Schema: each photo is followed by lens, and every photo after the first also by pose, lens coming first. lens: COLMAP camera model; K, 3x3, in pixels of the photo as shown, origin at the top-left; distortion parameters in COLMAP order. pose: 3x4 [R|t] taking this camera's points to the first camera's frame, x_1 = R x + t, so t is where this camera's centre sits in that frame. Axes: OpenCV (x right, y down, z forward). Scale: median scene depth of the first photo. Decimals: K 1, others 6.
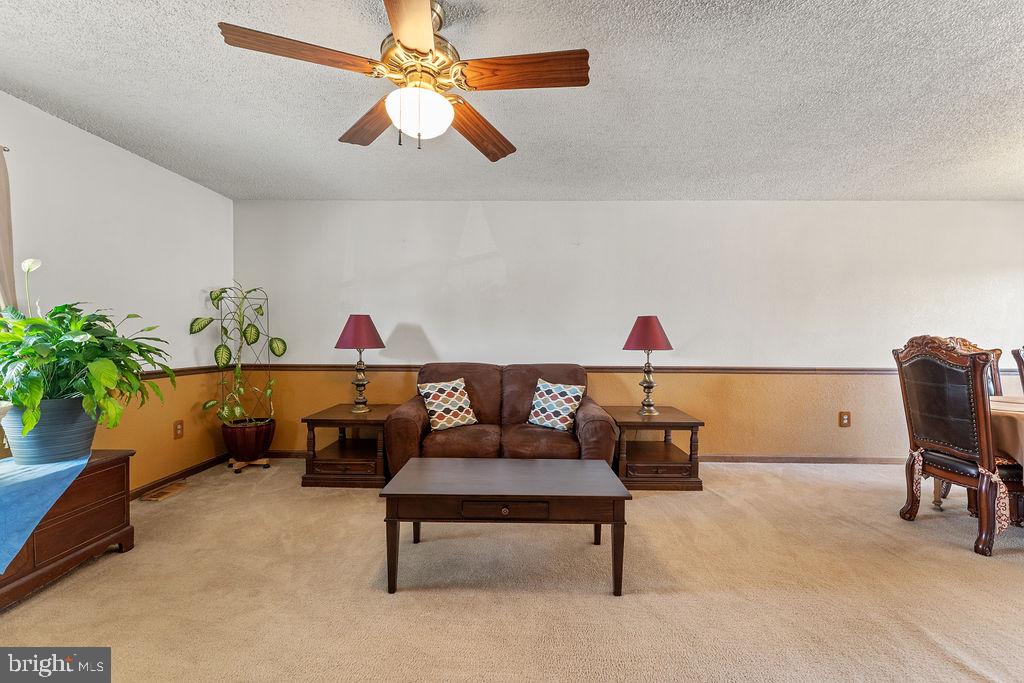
lens RADIAL K [[411.2, 0, 515.0], [0, 411.2, 342.5], [0, 0, 1]] dist [0.002648, -0.000230]
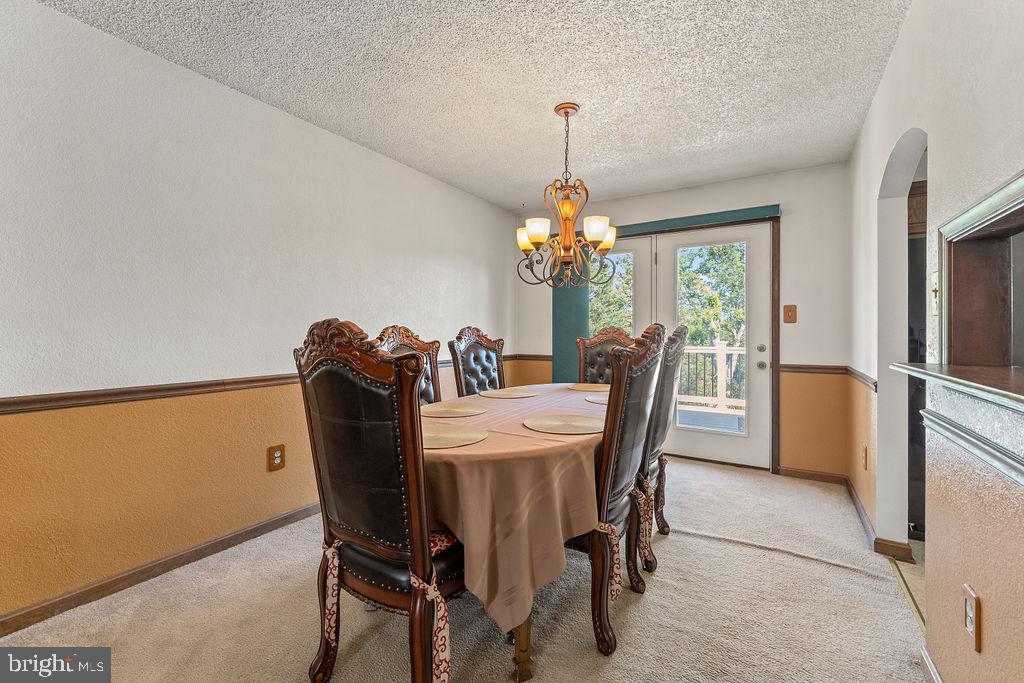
lens RADIAL K [[422.4, 0, 510.3], [0, 422.4, 334.1], [0, 0, 1]] dist [0.001457, -0.000491]
pose [[0.516802, -0.010657, 0.856039, 0.522924], [0.009661, 0.999931, 0.006616, -0.001380], [-0.856050, 0.004851, 0.516870, 0.437286]]
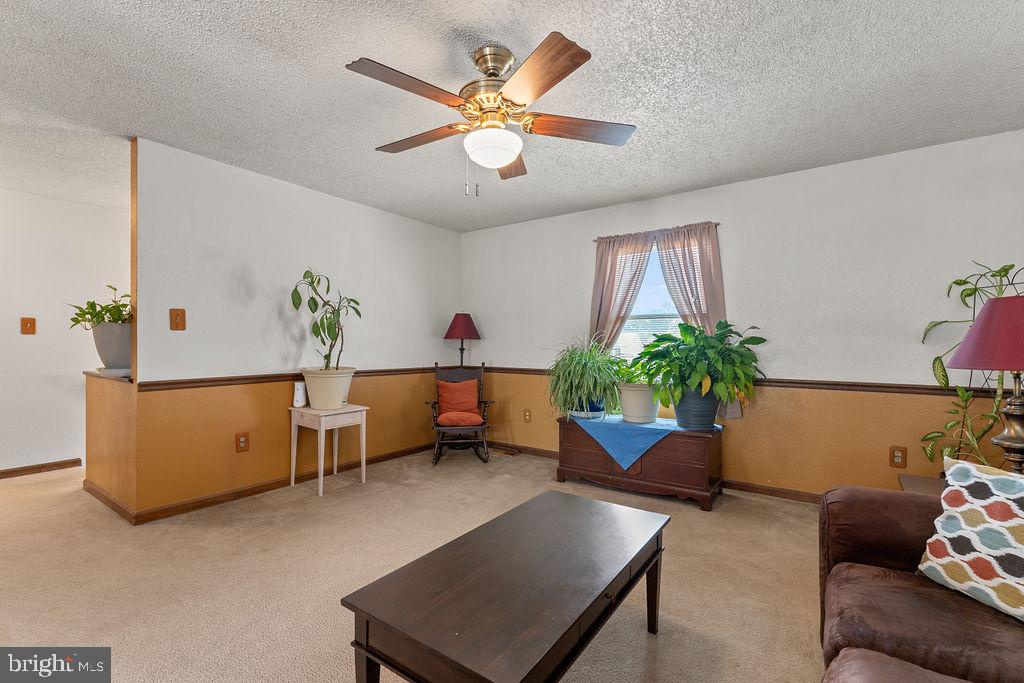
lens RADIAL K [[437.5, 0, 514.6], [0, 437.5, 350.5], [0, 0, 1]] dist [0.008069, -0.001444]
pose [[-0.570968, 0.000253, -0.820972, 0.367011], [-0.012335, 0.999884, 0.008887, 0.000409], [0.820880, 0.015201, -0.570899, 0.897645]]
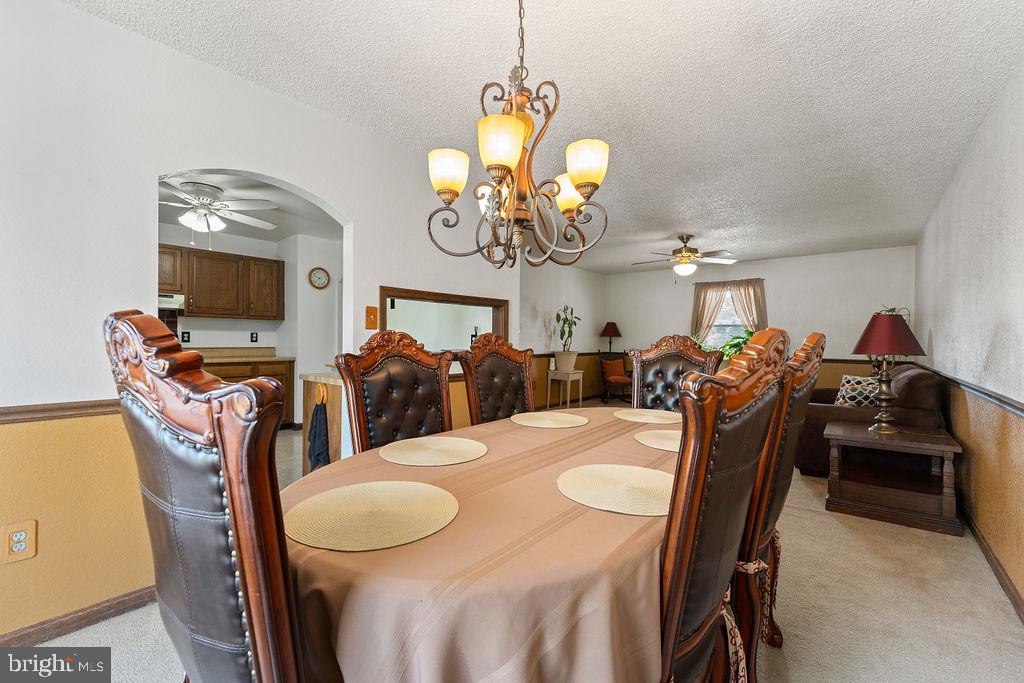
lens RADIAL K [[422.4, 0, 513.6], [0, 422.4, 339.8], [0, 0, 1]] dist [0.001457, -0.000491]
pose [[-0.620796, -0.011198, -0.783892, 1.617334], [-0.016724, 0.999860, -0.001039, 0.008791], [0.783794, 0.012465, -0.620896, 1.020926]]
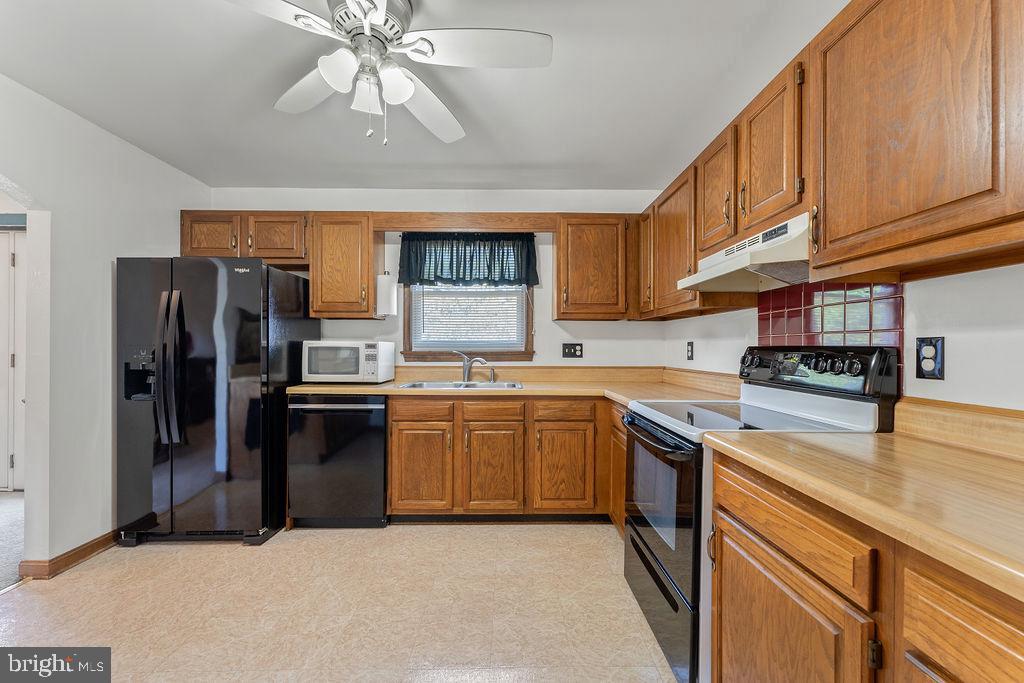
lens RADIAL K [[411.2, 0, 514.6], [0, 411.2, 347.3], [0, 0, 1]] dist [0.002648, -0.000230]
pose [[-0.036743, -0.003129, 0.999320, 0.726052], [0.001474, 0.999994, 0.003186, 0.004838], [-0.999324, 0.001590, -0.036738, -0.573269]]
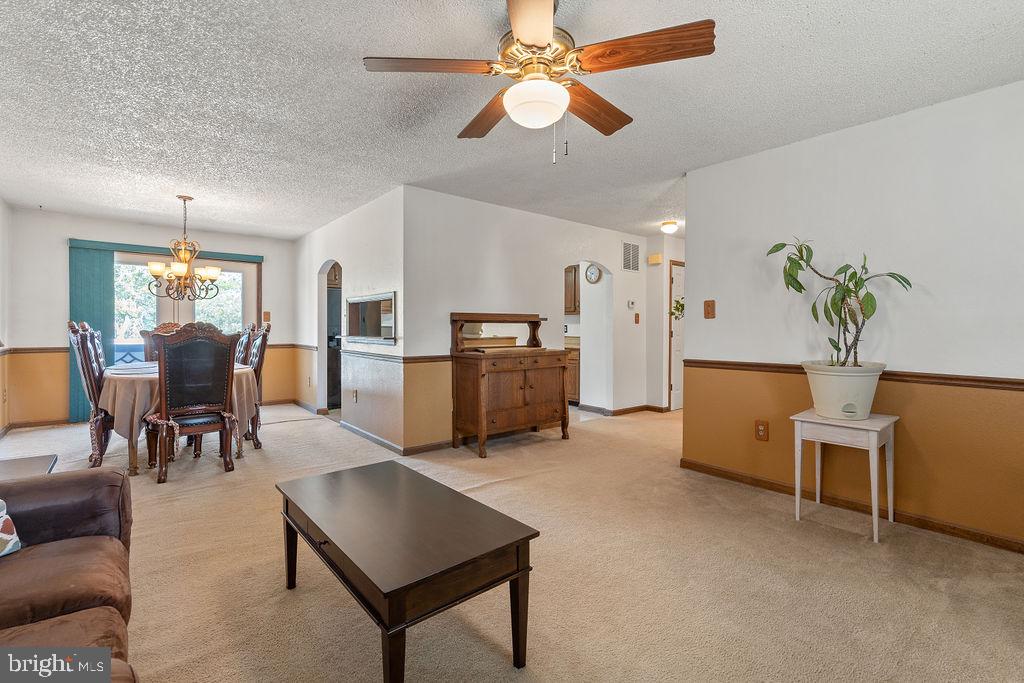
lens RADIAL K [[464.1, 0, 514.8], [0, 464.1, 333.8], [0, 0, 1]] dist [0.002482, -0.000683]
pose [[-0.654558, -0.019839, 0.755752, -0.540262], [-0.003694, 0.999728, 0.023044, -0.012205], [-0.756003, 0.012292, -0.654453, 0.912567]]
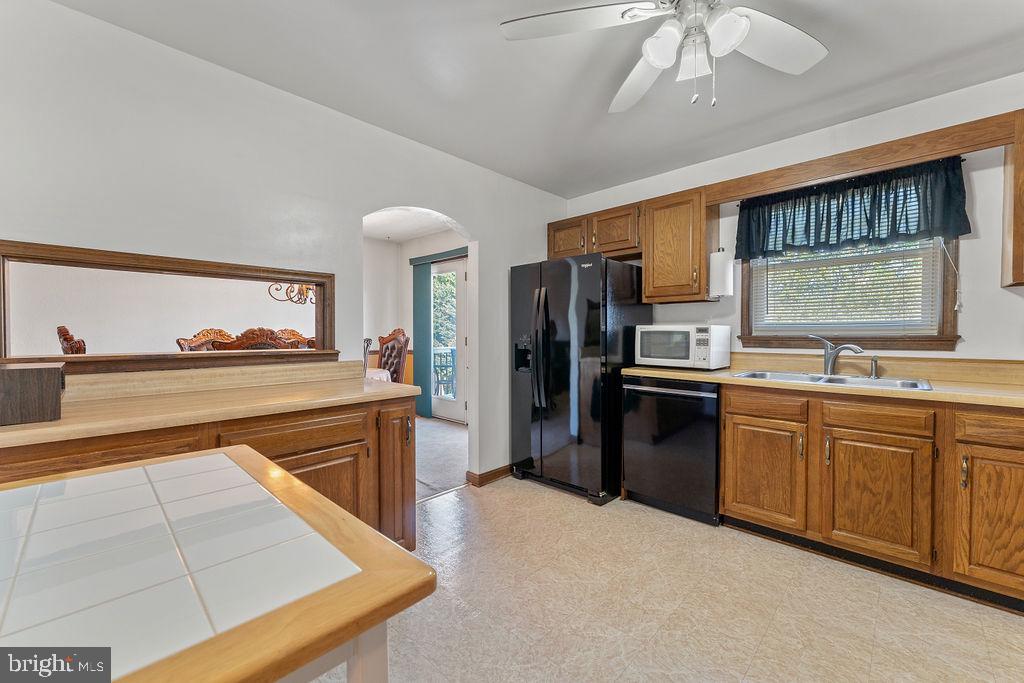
lens RADIAL K [[411.2, 0, 514.4], [0, 411.2, 340.3], [0, 0, 1]] dist [0.002648, -0.000230]
pose [[0.678199, -0.021132, 0.734574, 0.752893], [0.009082, 0.999751, 0.020375, 0.004606], [-0.734822, -0.007147, 0.678222, -0.582785]]
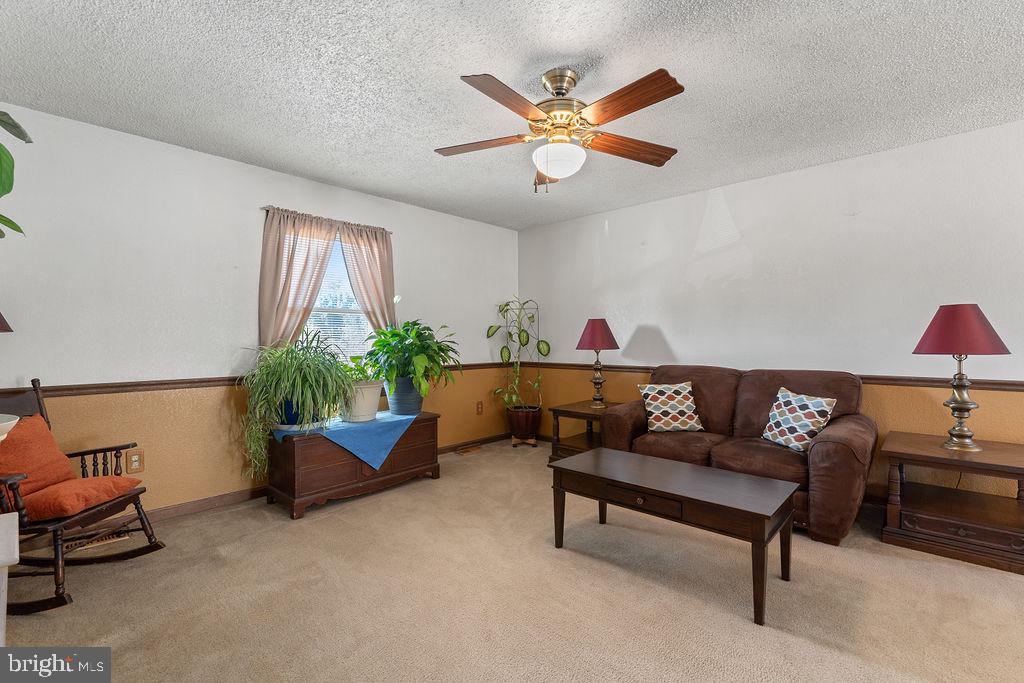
lens RADIAL K [[464.1, 0, 515.7], [0, 464.1, 341.0], [0, 0, 1]] dist [0.002482, -0.000683]
pose [[0.741381, -0.006244, -0.671056, 0.316266], [0.000468, 0.999961, -0.008787, 0.002485], [0.671084, 0.006200, 0.741355, -0.066087]]
